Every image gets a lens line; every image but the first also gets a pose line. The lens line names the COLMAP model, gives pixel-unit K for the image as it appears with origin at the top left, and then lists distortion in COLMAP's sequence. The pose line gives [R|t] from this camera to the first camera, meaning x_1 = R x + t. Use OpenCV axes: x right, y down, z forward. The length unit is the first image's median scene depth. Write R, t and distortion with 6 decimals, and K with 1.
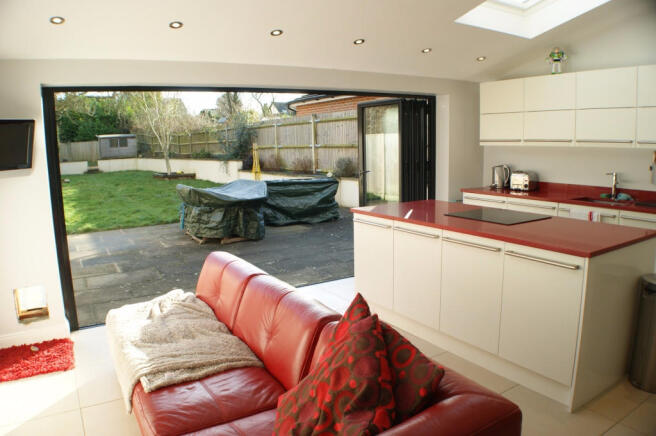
lens RADIAL K [[470.8, 0, 328.0], [0, 470.8, 218.0], [0, 0, 1]] dist [-0.163393, 0.036499]
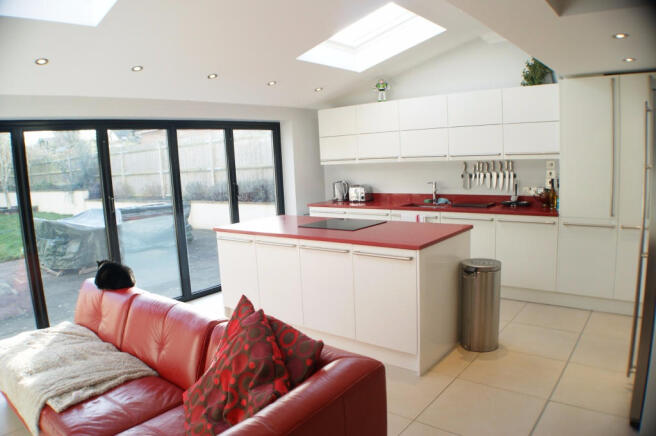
lens RADIAL K [[470.8, 0, 328.0], [0, 470.8, 218.0], [0, 0, 1]] dist [-0.163393, 0.036499]
pose [[0.939323, -0.068685, 0.336086, -0.078183], [0.083032, 0.996140, -0.028485, 0.011856], [-0.332832, 0.054662, 0.941400, -0.133865]]
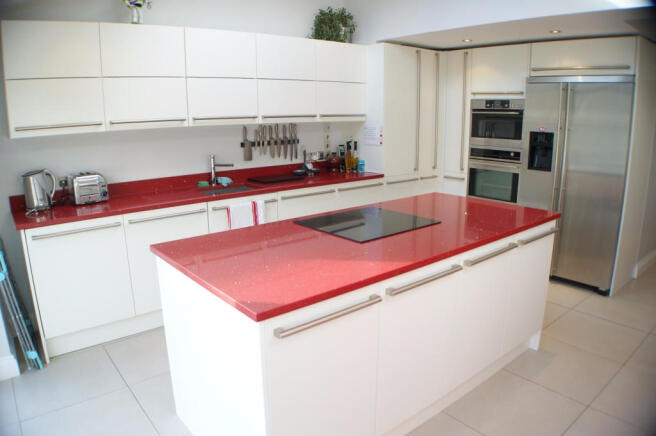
lens RADIAL K [[470.8, 0, 328.0], [0, 470.8, 218.0], [0, 0, 1]] dist [-0.163393, 0.036499]
pose [[-0.140773, -0.198154, 0.970009, -0.344590], [0.174038, 0.959556, 0.221276, -0.180828], [-0.974625, 0.199968, -0.100593, 1.114175]]
